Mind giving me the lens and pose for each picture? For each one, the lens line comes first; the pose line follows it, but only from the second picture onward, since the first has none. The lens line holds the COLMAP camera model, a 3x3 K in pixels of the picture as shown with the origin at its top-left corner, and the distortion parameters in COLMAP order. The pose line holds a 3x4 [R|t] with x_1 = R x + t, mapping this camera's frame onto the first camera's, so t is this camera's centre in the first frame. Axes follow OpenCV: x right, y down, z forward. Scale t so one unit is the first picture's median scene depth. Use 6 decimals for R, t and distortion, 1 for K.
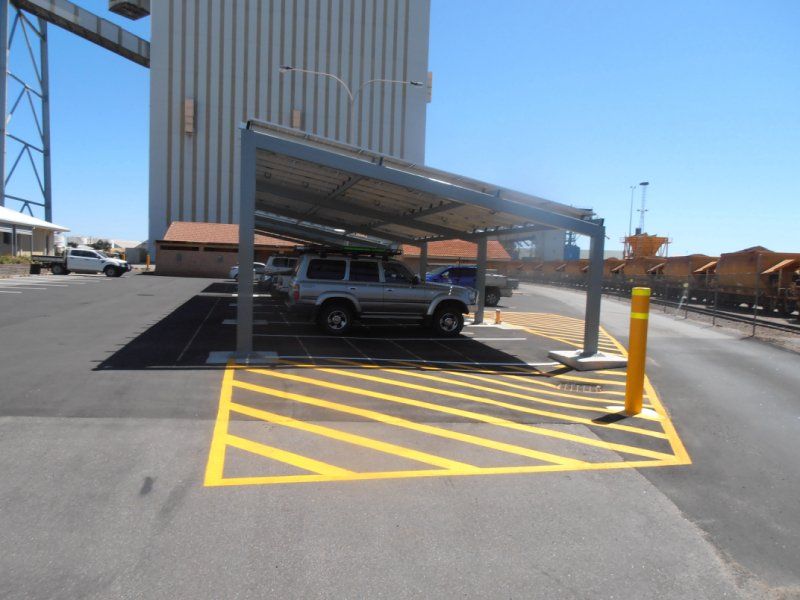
lens RADIAL K [[667.5, 0, 400.0], [0, 667.5, 300.0], [0, 0, 1]] dist [0.001101, 0.008174]
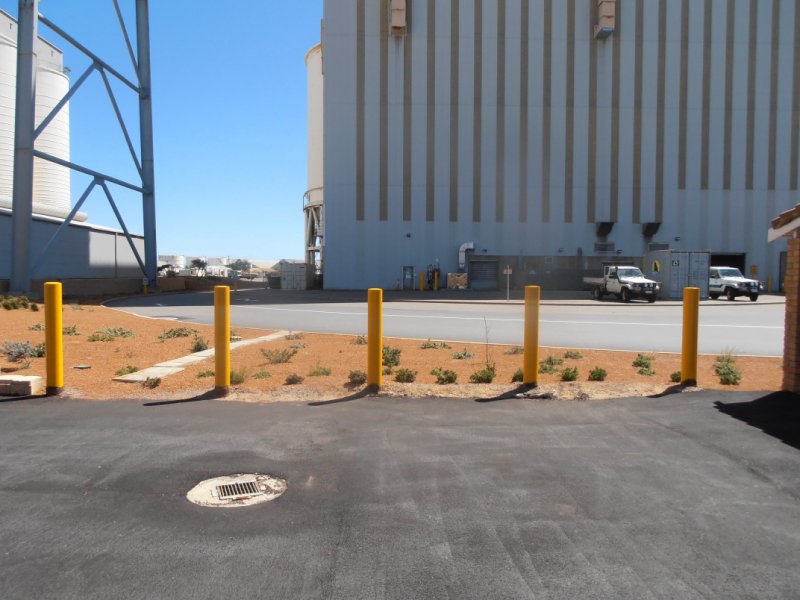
lens RADIAL K [[667.5, 0, 400.0], [0, 667.5, 300.0], [0, 0, 1]] dist [0.001101, 0.008174]
pose [[0.982188, -0.029978, -0.185492, -0.223977], [0.026684, 0.999439, -0.020231, -0.034466], [0.185994, 0.014921, 0.982437, 0.499957]]
